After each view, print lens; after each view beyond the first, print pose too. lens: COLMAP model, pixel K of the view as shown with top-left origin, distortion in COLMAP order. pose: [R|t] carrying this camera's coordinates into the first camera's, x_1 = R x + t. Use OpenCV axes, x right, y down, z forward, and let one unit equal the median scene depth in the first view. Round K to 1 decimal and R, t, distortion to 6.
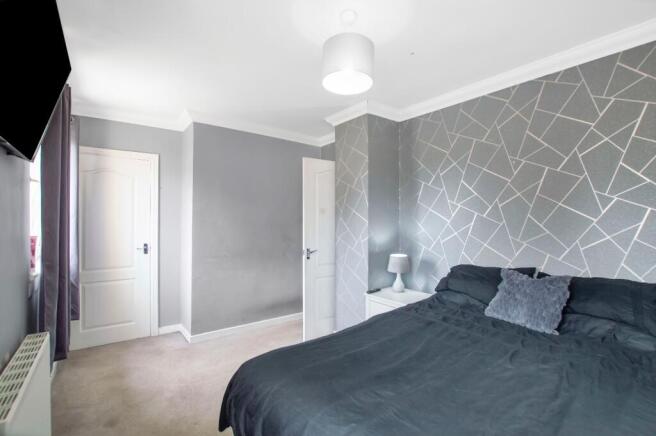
lens RADIAL K [[302.3, 0, 328.0], [0, 302.3, 219.2], [0, 0, 1]] dist [-0.034518, 0.001948]
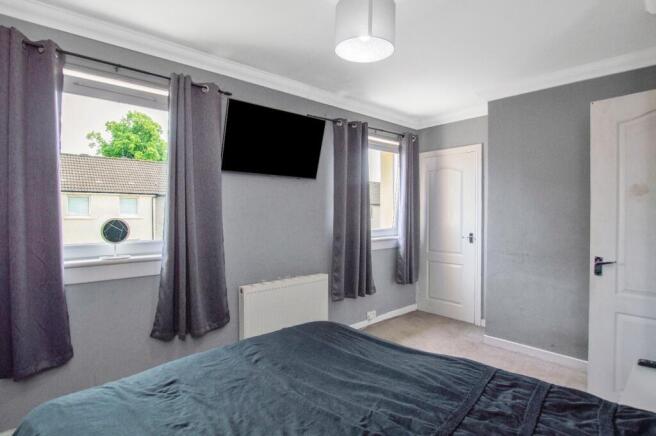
lens RADIAL K [[340.0, 0, 327.5], [0, 340.0, 217.0], [0, 0, 1]] dist [0.003116, 0.000460]
pose [[0.084753, 0.011598, -0.996334, 0.544036], [0.006633, 0.999904, 0.012204, 0.008644], [0.996380, -0.007643, 0.084668, 0.421679]]
